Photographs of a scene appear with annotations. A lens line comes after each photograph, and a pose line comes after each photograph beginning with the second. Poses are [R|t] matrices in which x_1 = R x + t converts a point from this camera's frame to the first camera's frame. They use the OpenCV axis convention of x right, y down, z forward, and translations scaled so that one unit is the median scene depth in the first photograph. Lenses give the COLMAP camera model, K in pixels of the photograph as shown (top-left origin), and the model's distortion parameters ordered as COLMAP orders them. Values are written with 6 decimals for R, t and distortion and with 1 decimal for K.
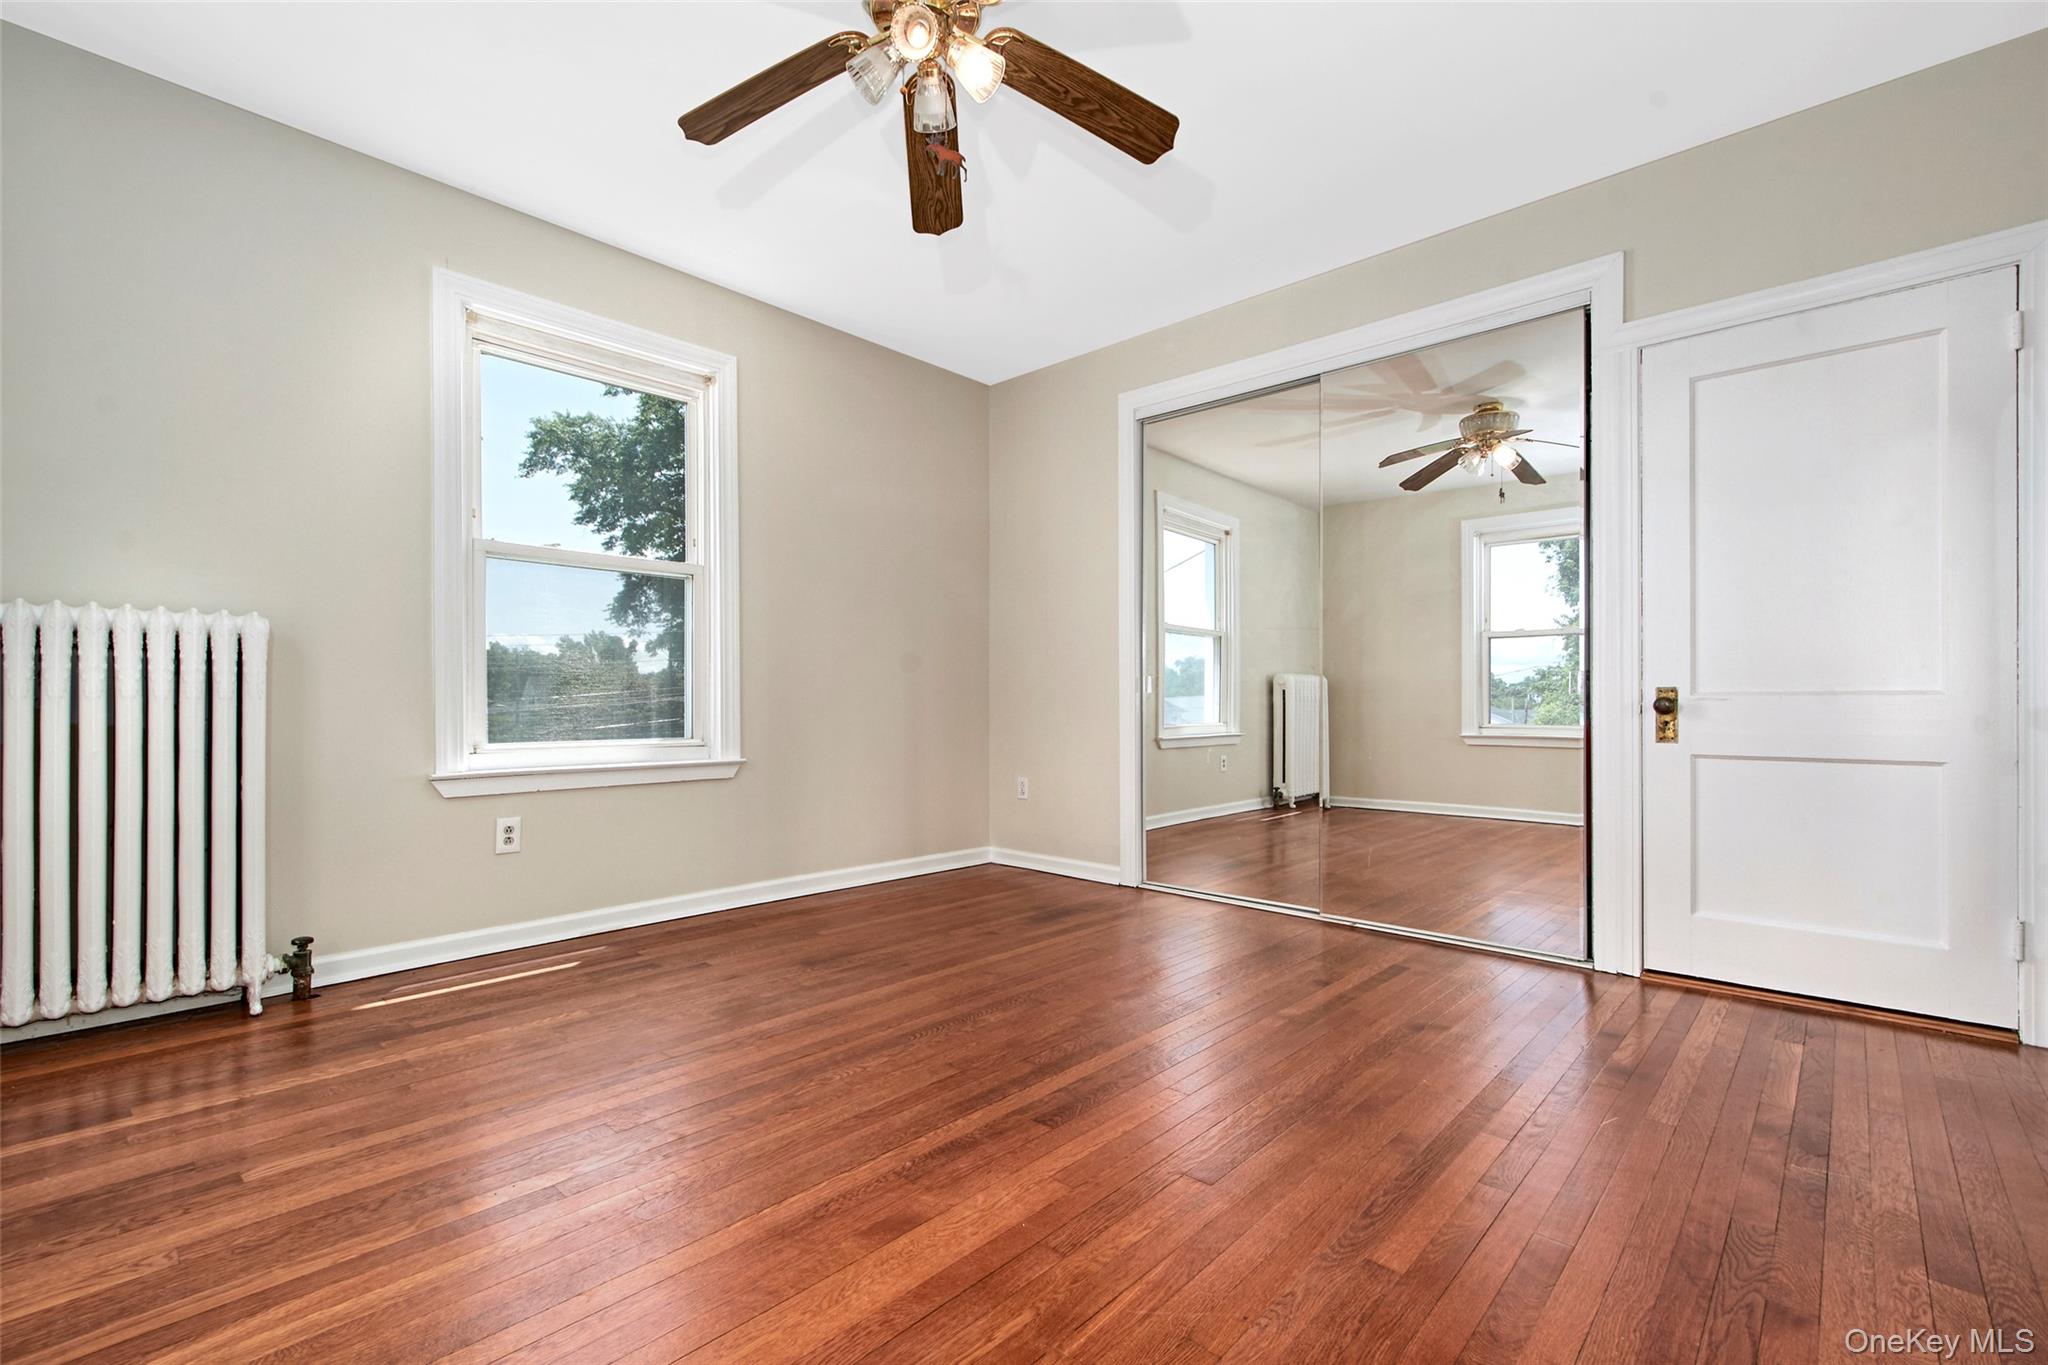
lens RADIAL K [[899.2, 0, 1009.2], [0, 899.2, 692.5], [0, 0, 1]] dist [0.002421, -0.001316]
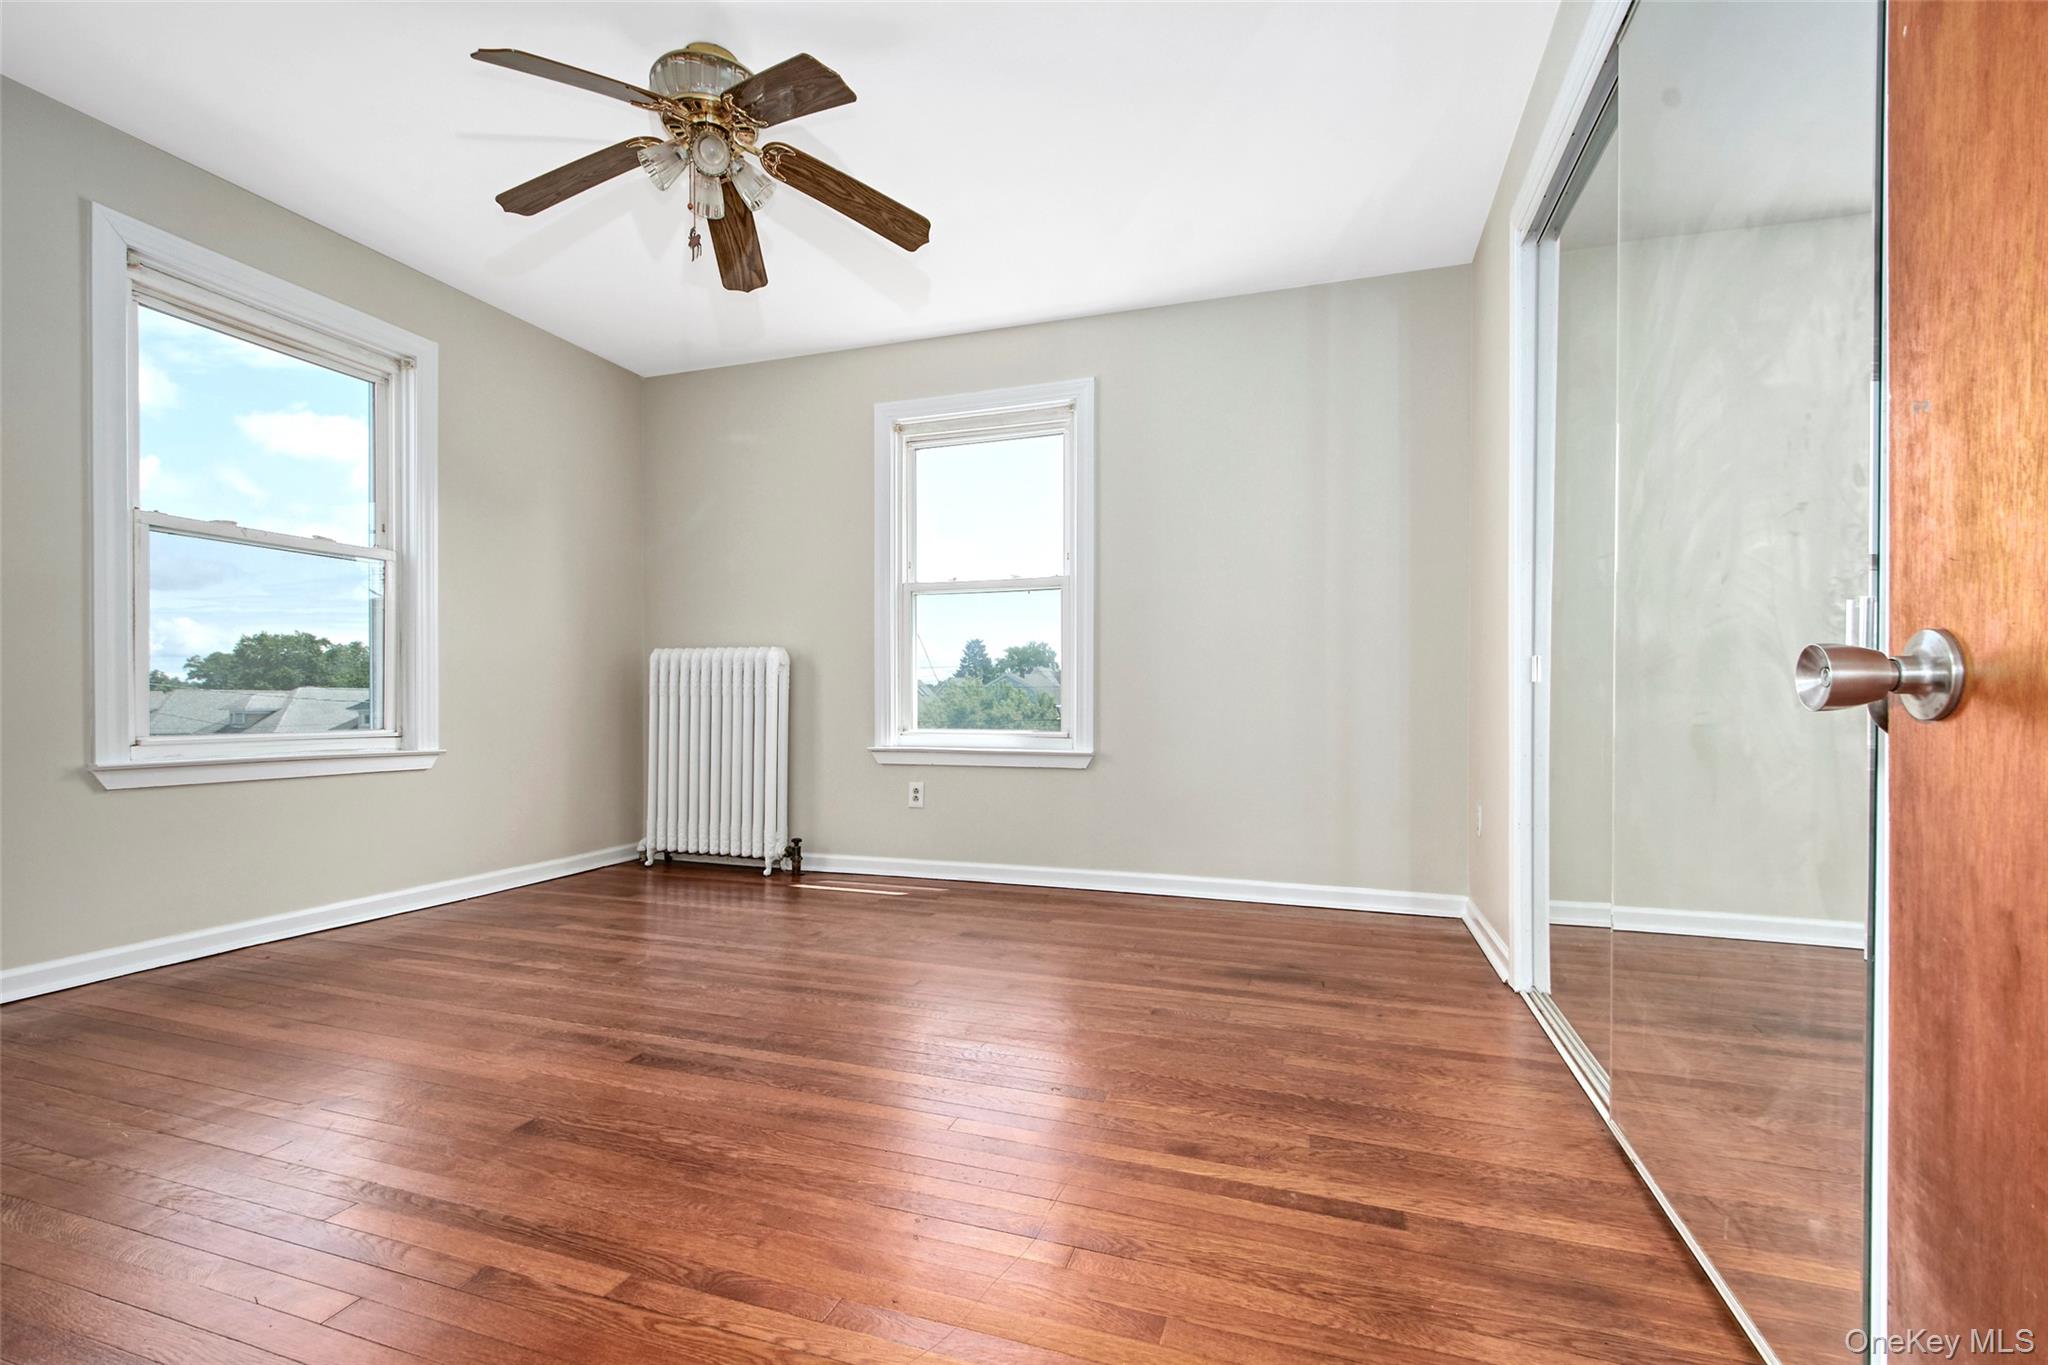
lens RADIAL K [[899.2, 0, 1014.7], [0, 899.2, 695.6], [0, 0, 1]] dist [0.002421, -0.001316]
pose [[0.419818, -0.002217, -0.907605, 0.803854], [0.008169, 0.999966, 0.001337, 0.005753], [0.907571, -0.007976, 0.419822, 0.587603]]
